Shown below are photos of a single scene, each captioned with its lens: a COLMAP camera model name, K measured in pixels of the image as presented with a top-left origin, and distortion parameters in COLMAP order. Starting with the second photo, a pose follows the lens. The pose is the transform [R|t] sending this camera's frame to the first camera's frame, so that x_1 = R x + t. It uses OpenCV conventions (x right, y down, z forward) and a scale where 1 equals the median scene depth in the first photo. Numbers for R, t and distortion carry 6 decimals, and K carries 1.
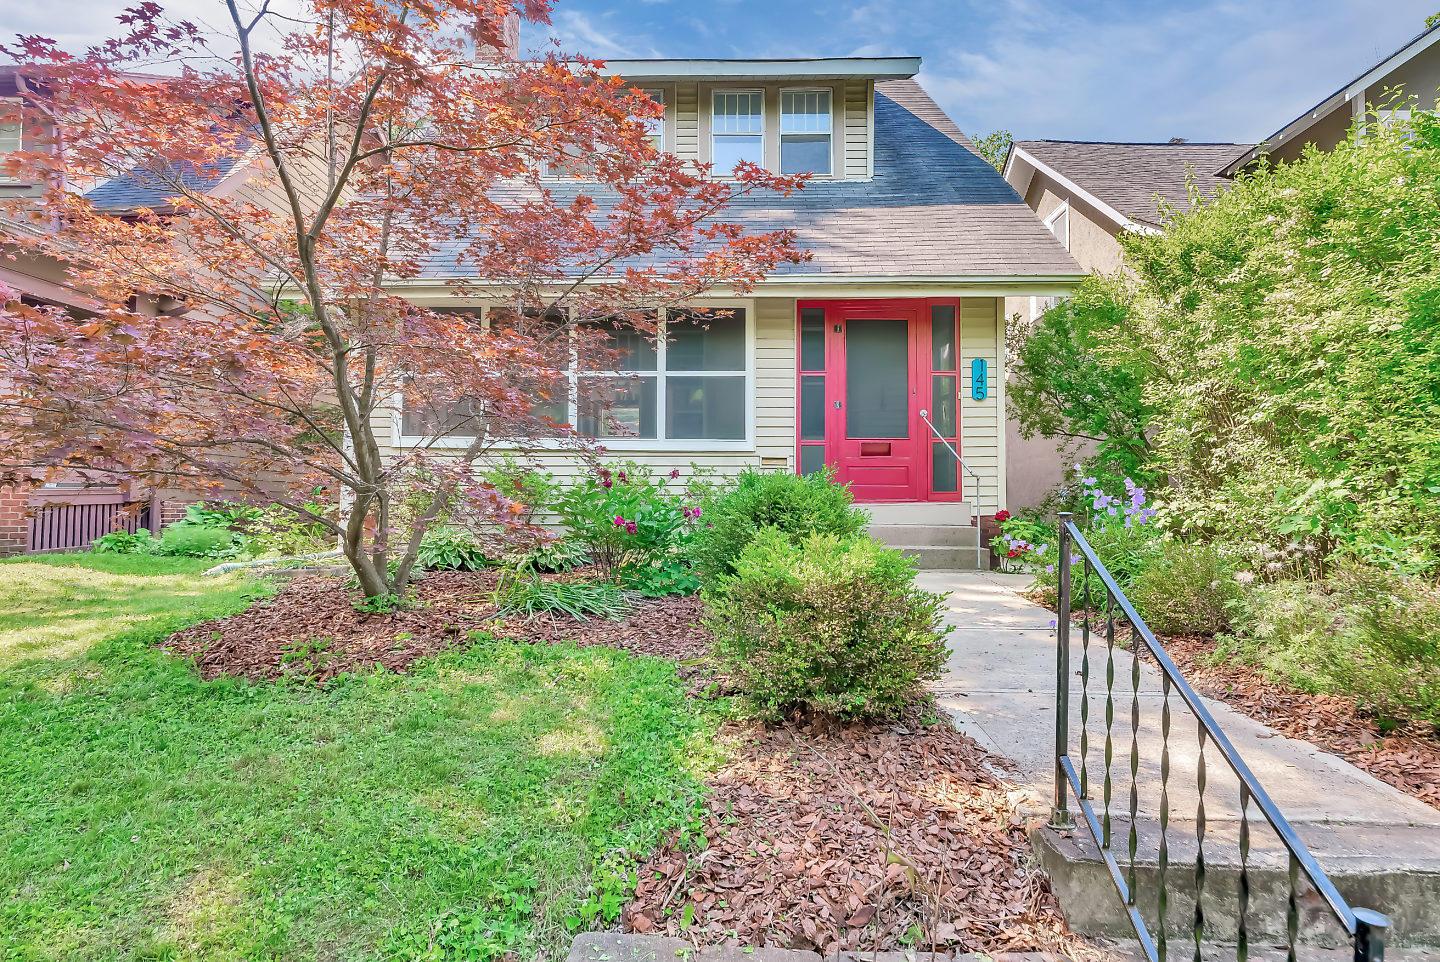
lens RADIAL K [[717.1, 0, 728.0], [0, 717.1, 477.3], [0, 0, 1]] dist [-0.001087, -0.000120]
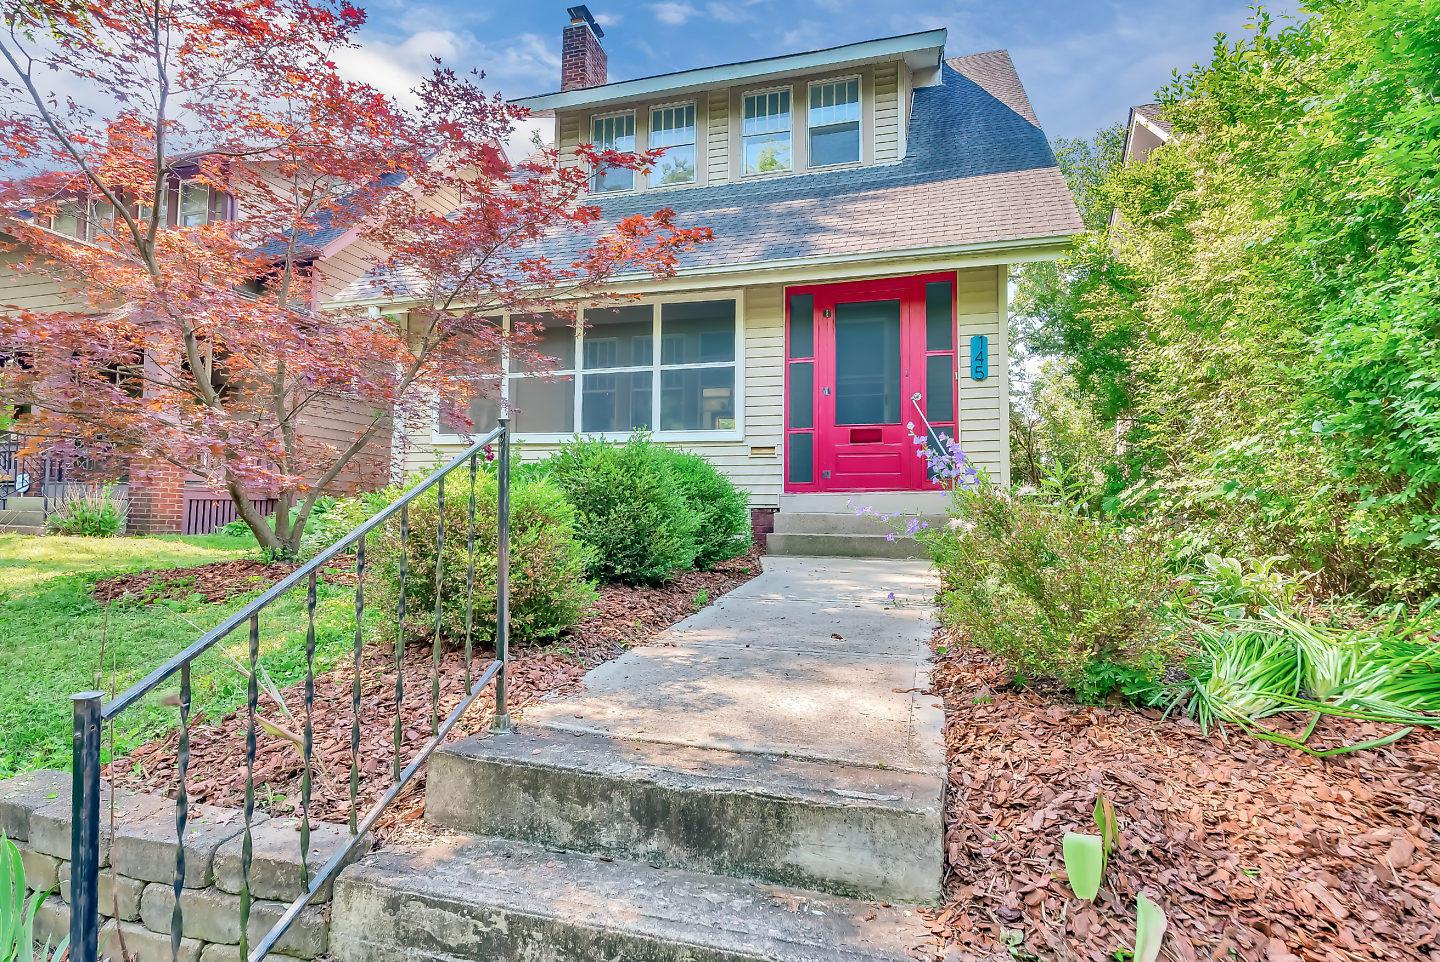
lens RADIAL K [[717.1, 0, 728.0], [0, 717.1, 477.3], [0, 0, 1]] dist [-0.001087, -0.000120]
pose [[0.968285, -0.009076, -0.249683, 0.264507], [0.002188, 0.999610, -0.027851, 0.042264], [0.249839, 0.026422, 0.967927, 0.028276]]
